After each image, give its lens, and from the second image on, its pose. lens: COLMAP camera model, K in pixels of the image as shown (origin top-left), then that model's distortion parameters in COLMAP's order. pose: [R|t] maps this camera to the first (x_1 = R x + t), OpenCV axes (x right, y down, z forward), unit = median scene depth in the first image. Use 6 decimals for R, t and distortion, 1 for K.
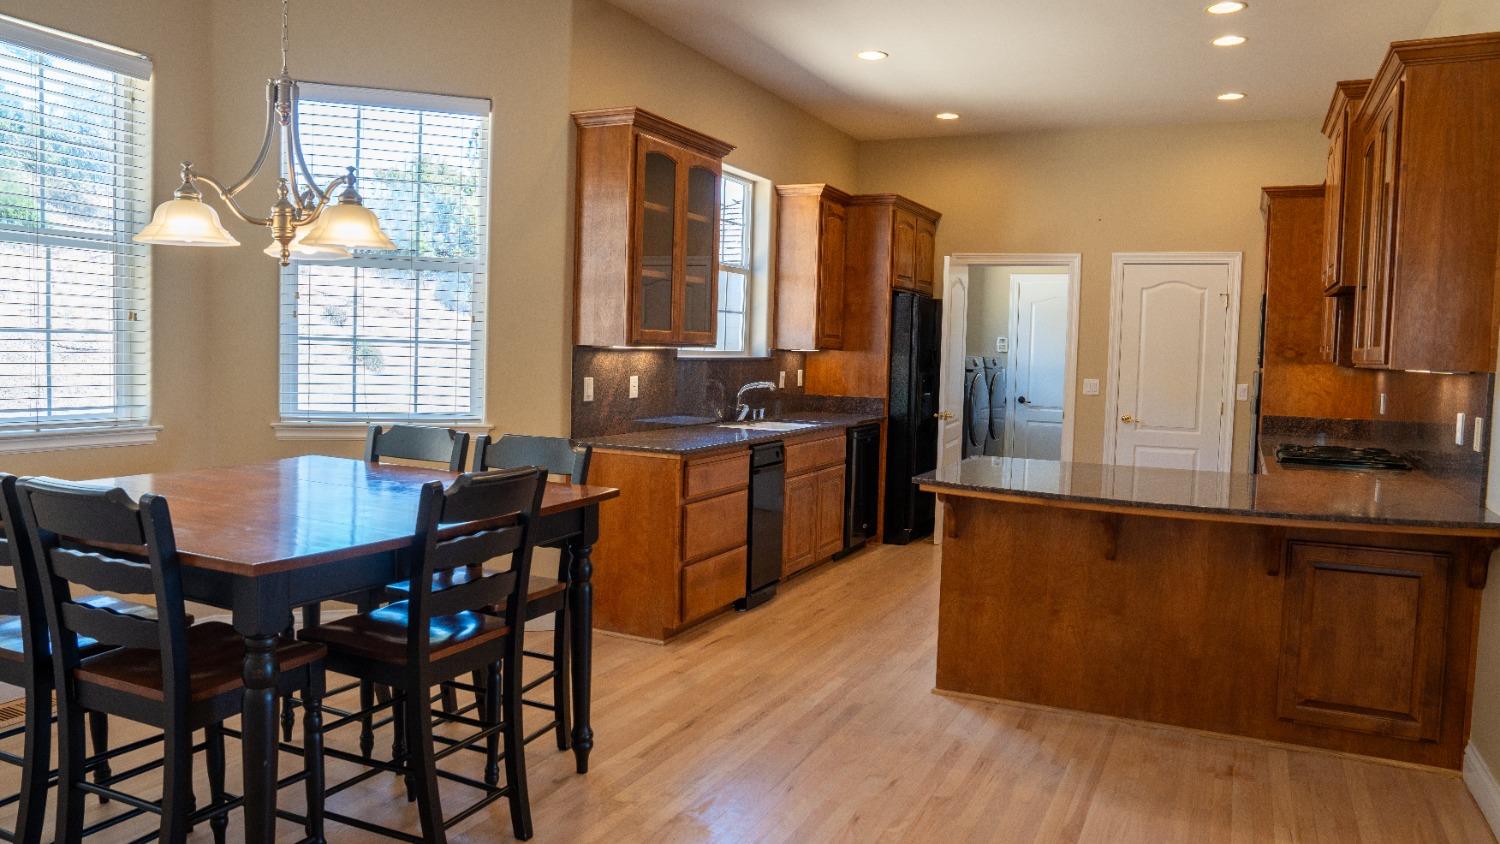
lens RADIAL K [[1035.6, 0, 750.0], [0, 1035.6, 422.0], [0, 0, 1]] dist [-0.104486, 0.000380]
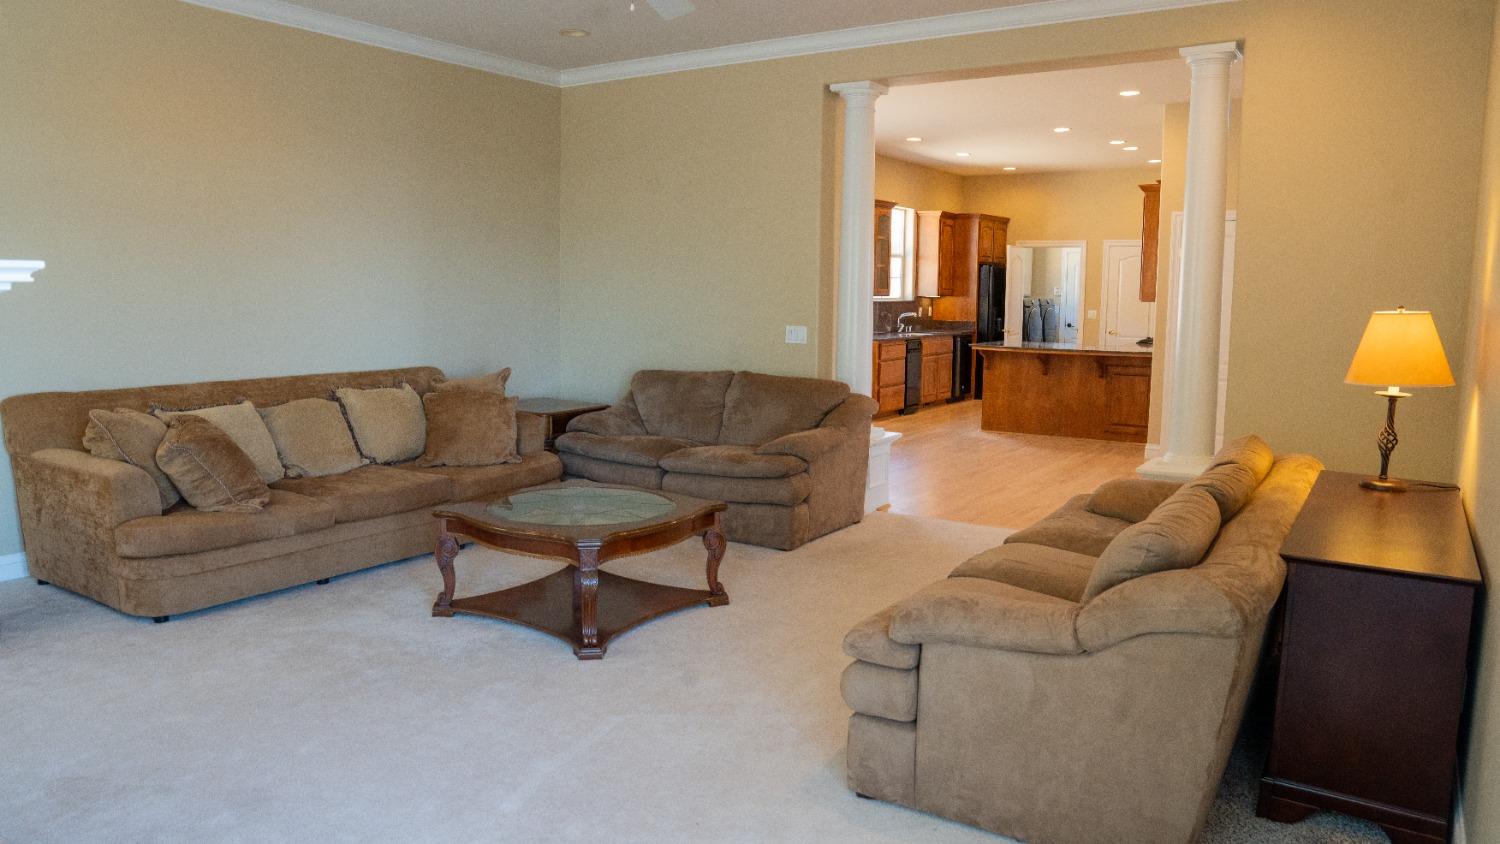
lens RADIAL K [[1035.6, 0, 750.0], [0, 1035.6, 422.0], [0, 0, 1]] dist [-0.104486, 0.000380]
pose [[0.991465, -0.000322, -0.130374, -0.033660], [0.007324, 0.998555, 0.053232, 0.060086], [0.130168, -0.053732, 0.990035, -0.970848]]
